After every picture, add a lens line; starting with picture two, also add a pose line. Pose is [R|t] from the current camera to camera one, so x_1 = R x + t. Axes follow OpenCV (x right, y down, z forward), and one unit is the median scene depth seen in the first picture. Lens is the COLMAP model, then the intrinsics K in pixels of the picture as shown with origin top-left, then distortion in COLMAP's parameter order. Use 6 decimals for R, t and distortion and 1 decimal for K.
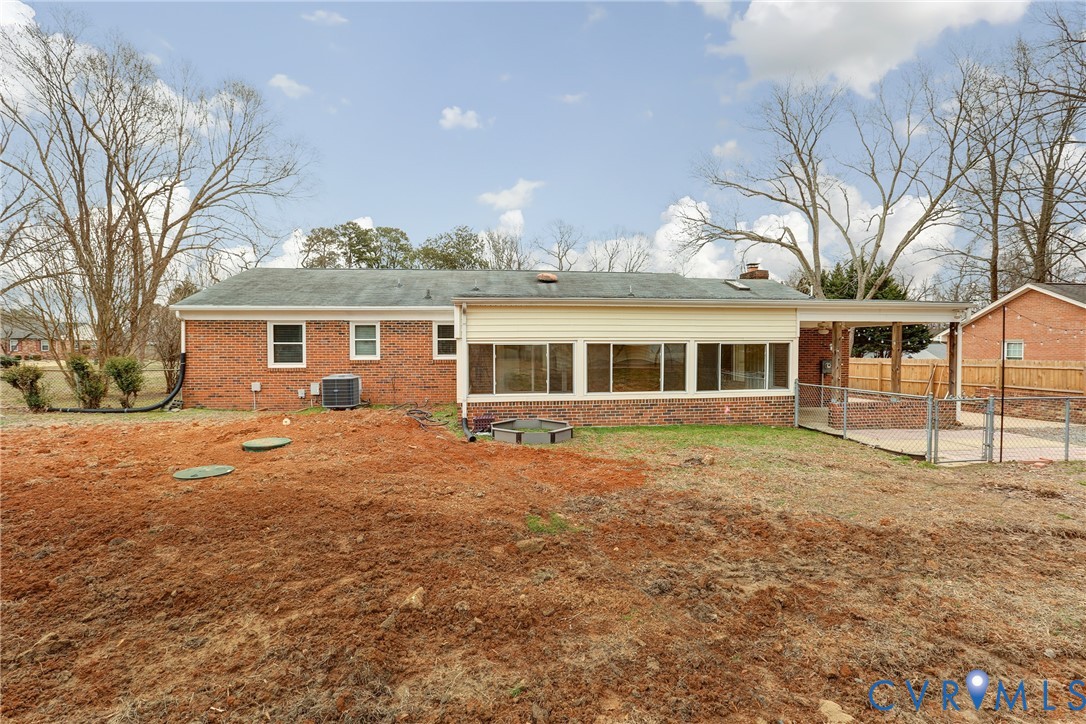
lens RADIAL K [[486.1, 0, 543.0], [0, 486.1, 362.0], [0, 0, 1]] dist [-0.033822, 0.000371]
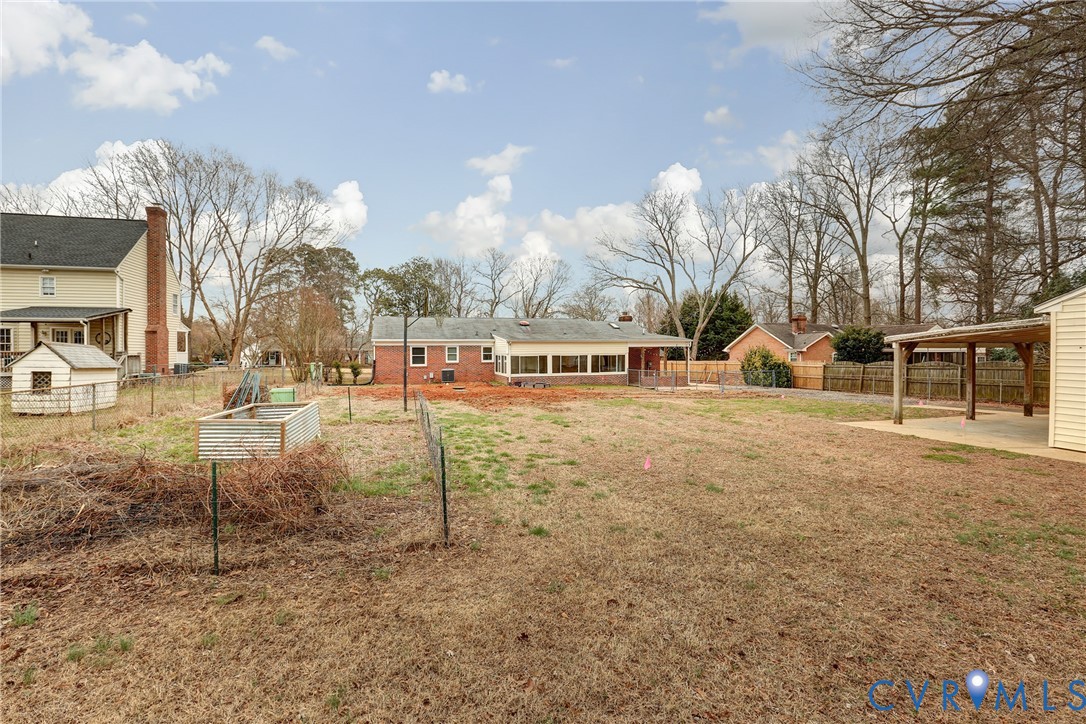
lens RADIAL K [[503.3, 0, 543.0], [0, 503.3, 362.0], [0, 0, 1]] dist [0.002467, 0.000616]
pose [[0.985552, -0.005575, 0.169279, -0.354066], [0.008455, 0.999831, -0.016300, 0.035868], [-0.169159, 0.017495, 0.985433, -1.439130]]
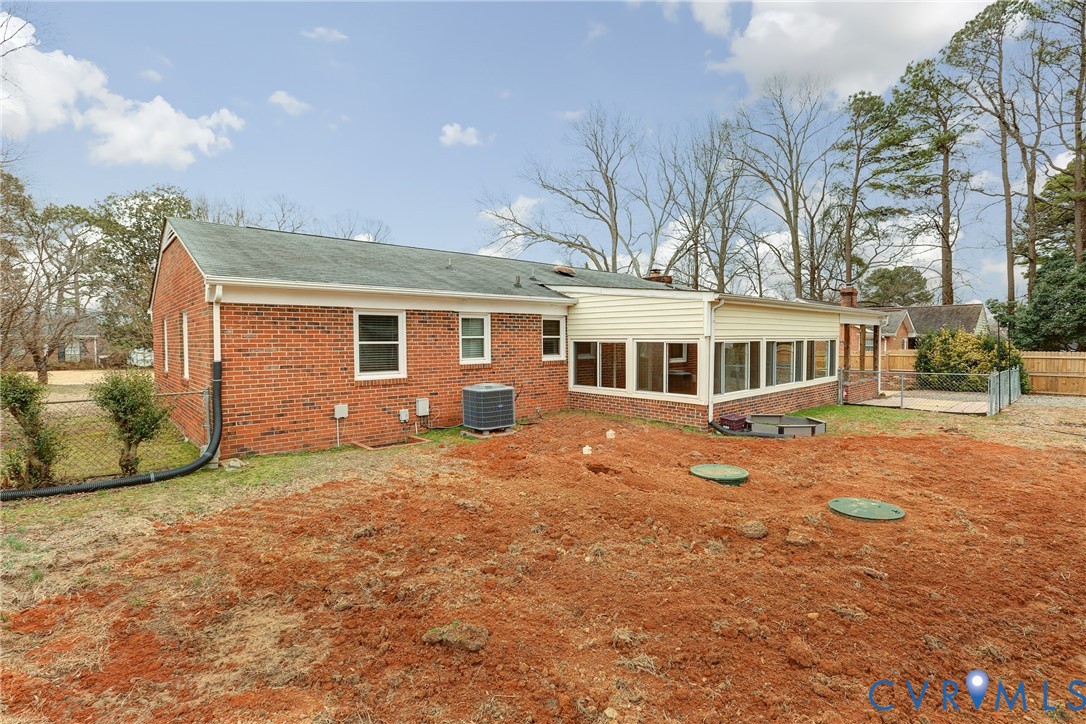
lens RADIAL K [[508.3, 0, 543.0], [0, 508.3, 362.0], [0, 0, 1]] dist [-0.012680, 0.000063]
pose [[0.814448, -0.029020, 0.579510, -0.755261], [0.026508, 0.999567, 0.012802, -0.015000], [-0.579630, 0.004935, 0.814865, 0.292582]]
